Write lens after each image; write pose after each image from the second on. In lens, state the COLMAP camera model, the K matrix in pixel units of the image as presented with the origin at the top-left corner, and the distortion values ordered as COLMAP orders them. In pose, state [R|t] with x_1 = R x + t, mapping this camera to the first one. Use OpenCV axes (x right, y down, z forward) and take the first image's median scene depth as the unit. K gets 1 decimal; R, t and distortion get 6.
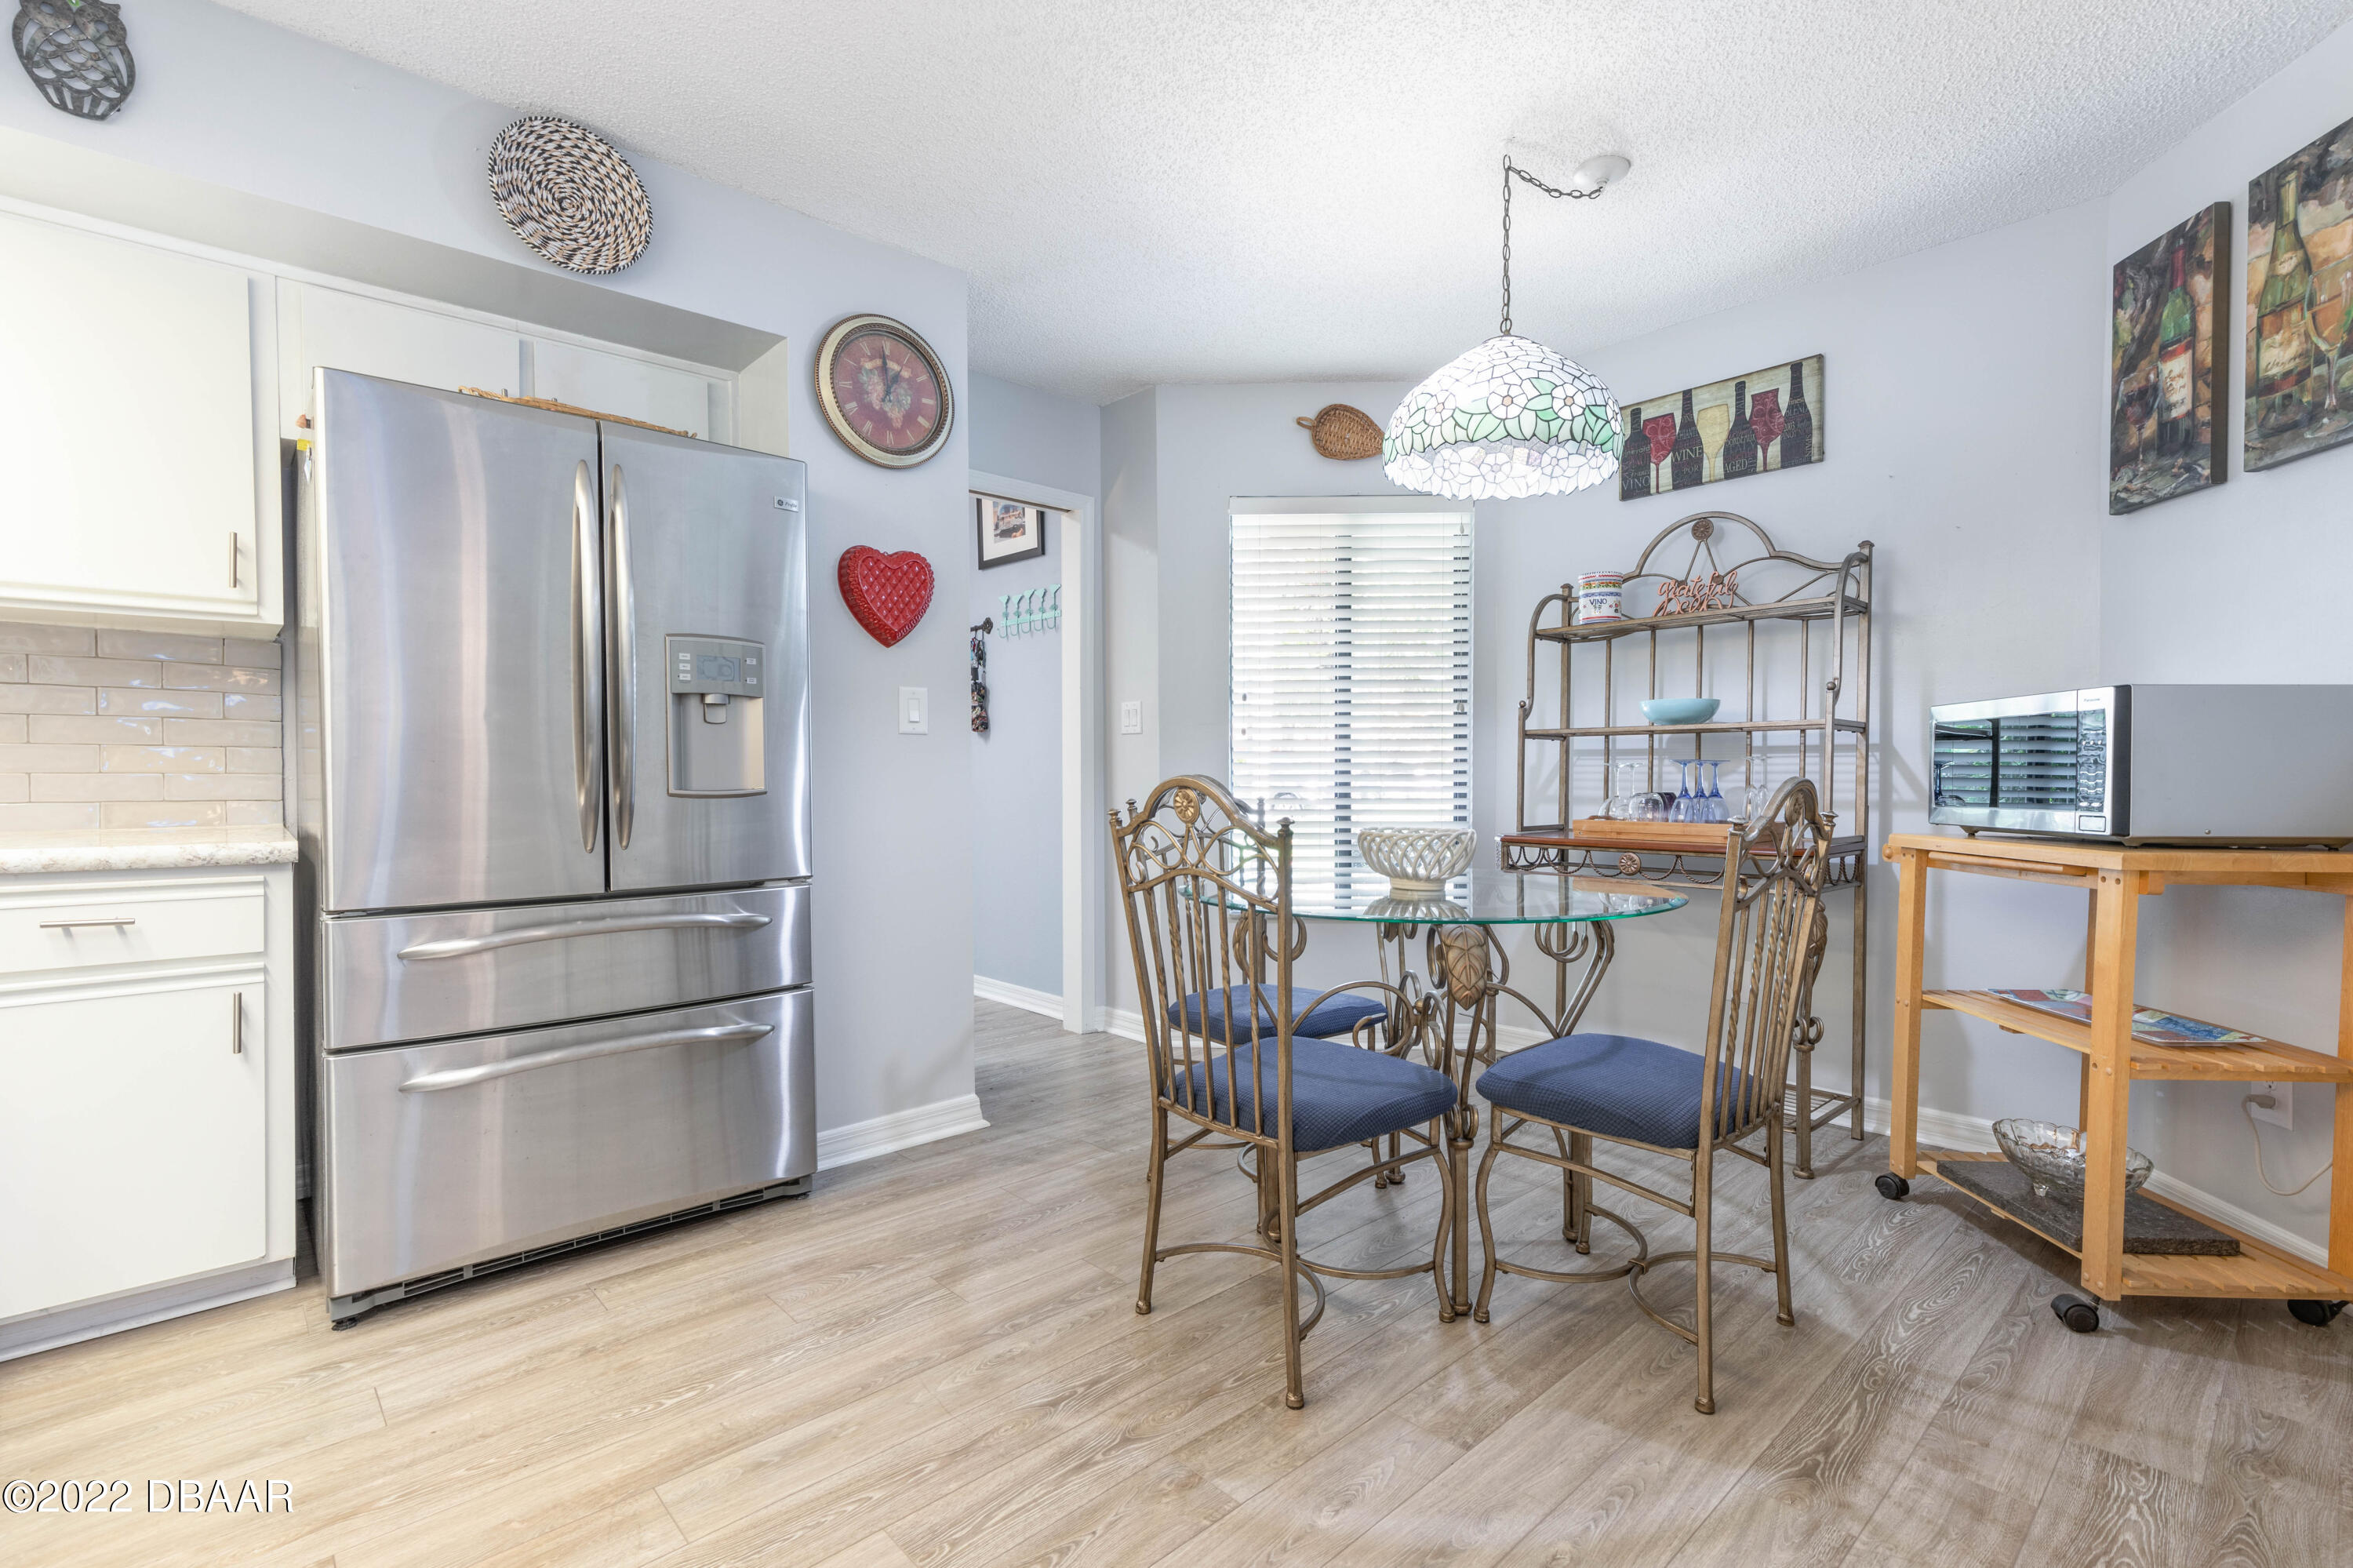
lens RADIAL K [[1038.1, 0, 1184.8], [0, 1038.1, 802.2], [0, 0, 1]] dist [0.000307, -0.000532]
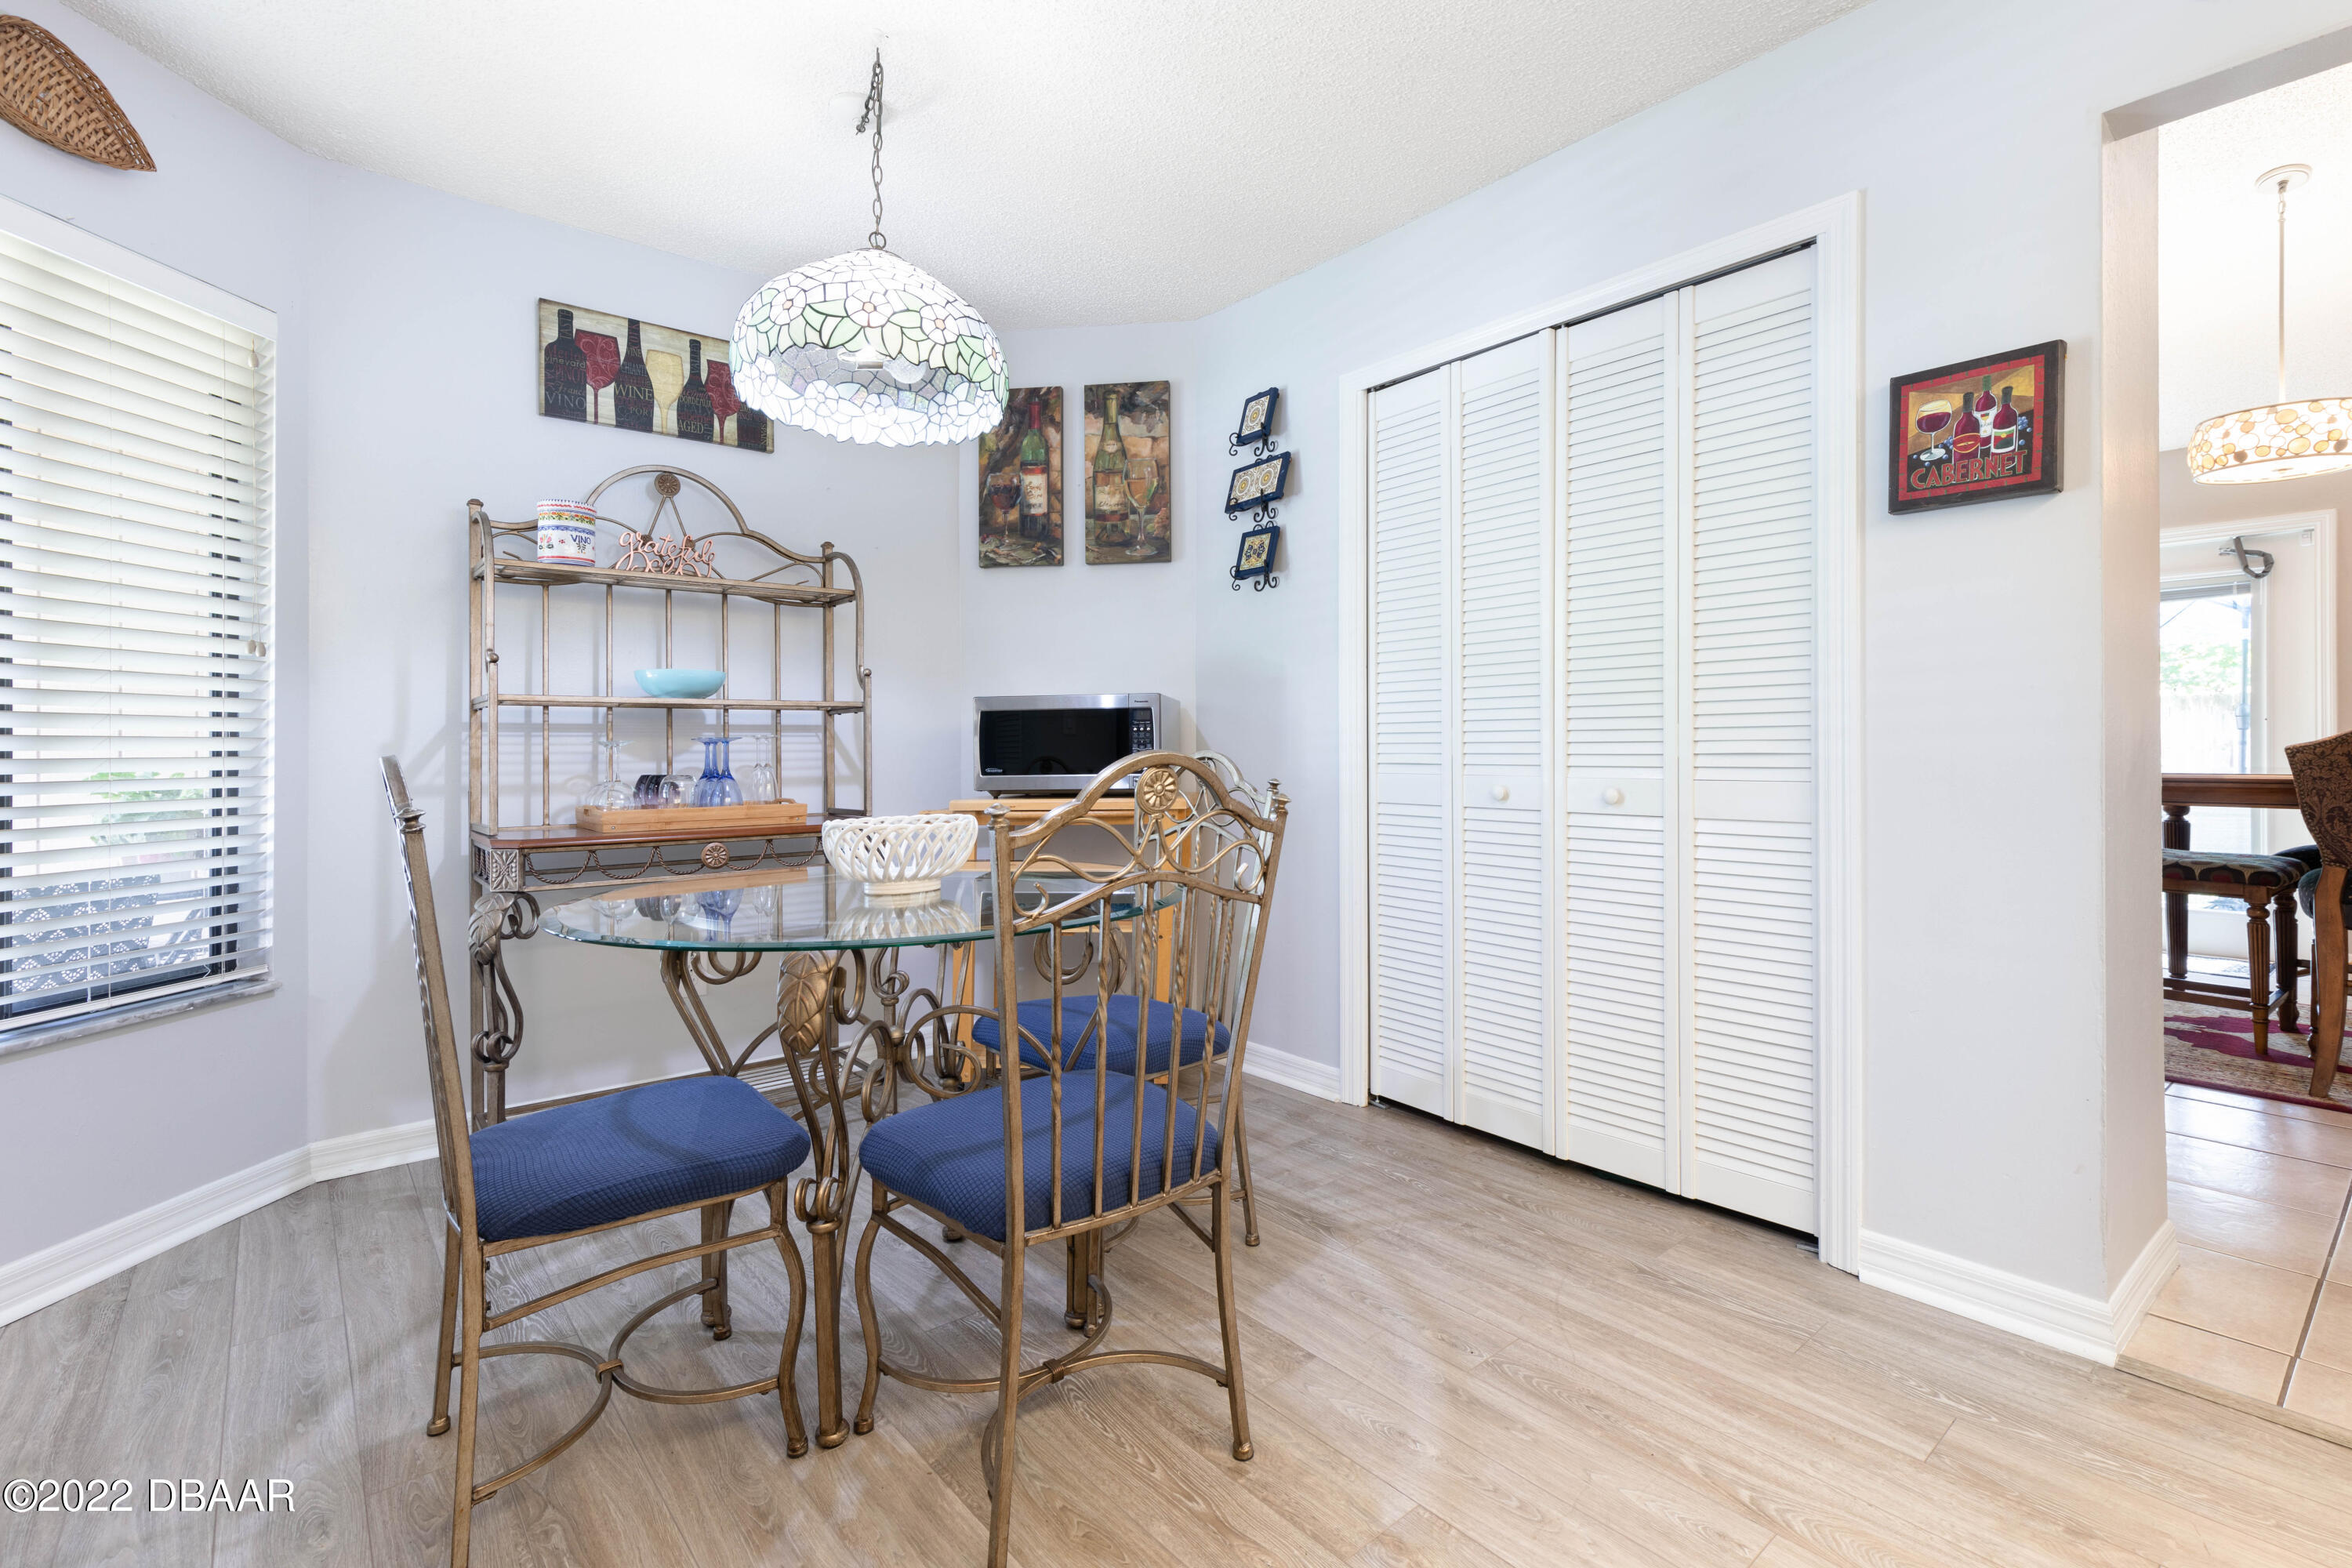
lens RADIAL K [[1081.6, 0, 1173.3], [0, 1081.6, 762.5], [0, 0, 1]] dist [-0.000372, -0.000227]
pose [[0.047342, -0.011400, 0.998814, -0.578339], [0.033205, 0.999400, 0.009833, -0.018690], [-0.998327, 0.032700, 0.047692, 0.701736]]
